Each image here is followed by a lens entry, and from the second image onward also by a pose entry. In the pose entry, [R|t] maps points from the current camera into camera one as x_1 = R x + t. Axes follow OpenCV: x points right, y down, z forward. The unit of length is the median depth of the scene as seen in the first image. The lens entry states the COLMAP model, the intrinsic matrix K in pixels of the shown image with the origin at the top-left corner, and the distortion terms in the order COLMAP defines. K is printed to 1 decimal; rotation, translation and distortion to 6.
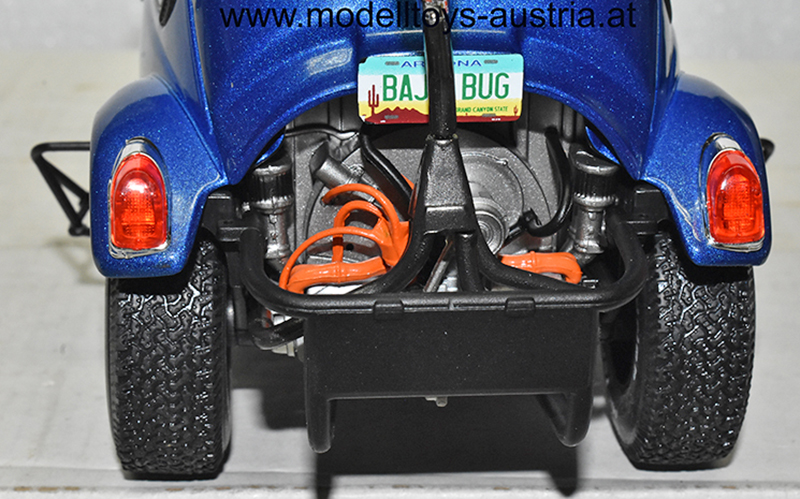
lens RADIAL K [[1932.5, 0, 419.5], [0, 1932.5, 264.1], [0, 0, 1]] dist [0.041080, 0.000000]
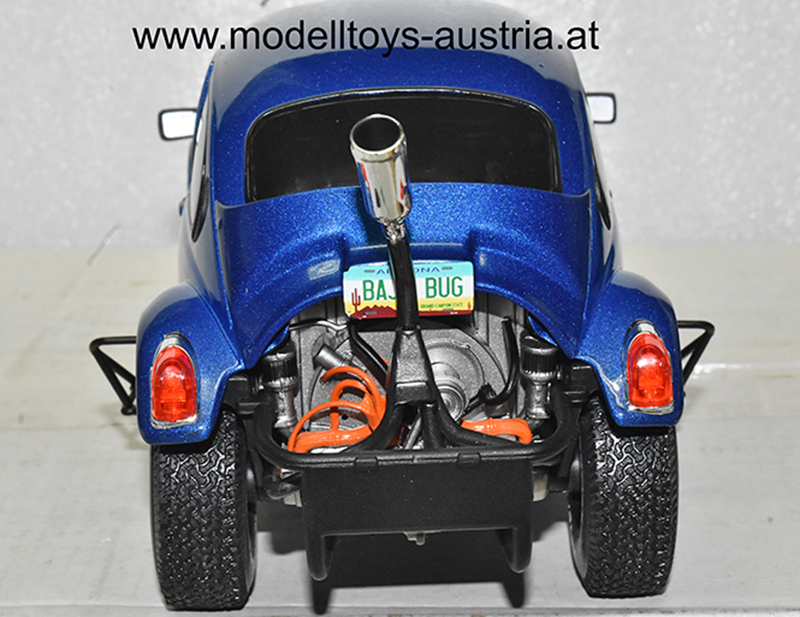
lens RADIAL K [[1919.0, 0, 375.4], [0, 1919.0, 331.4], [0, 0, 1]] dist [0.033958, 0.000000]
pose [[0.998521, -0.021341, -0.049999, 0.047402], [0.018330, 0.998034, -0.059933, 0.010558], [0.051180, 0.058928, 0.996949, -0.235029]]
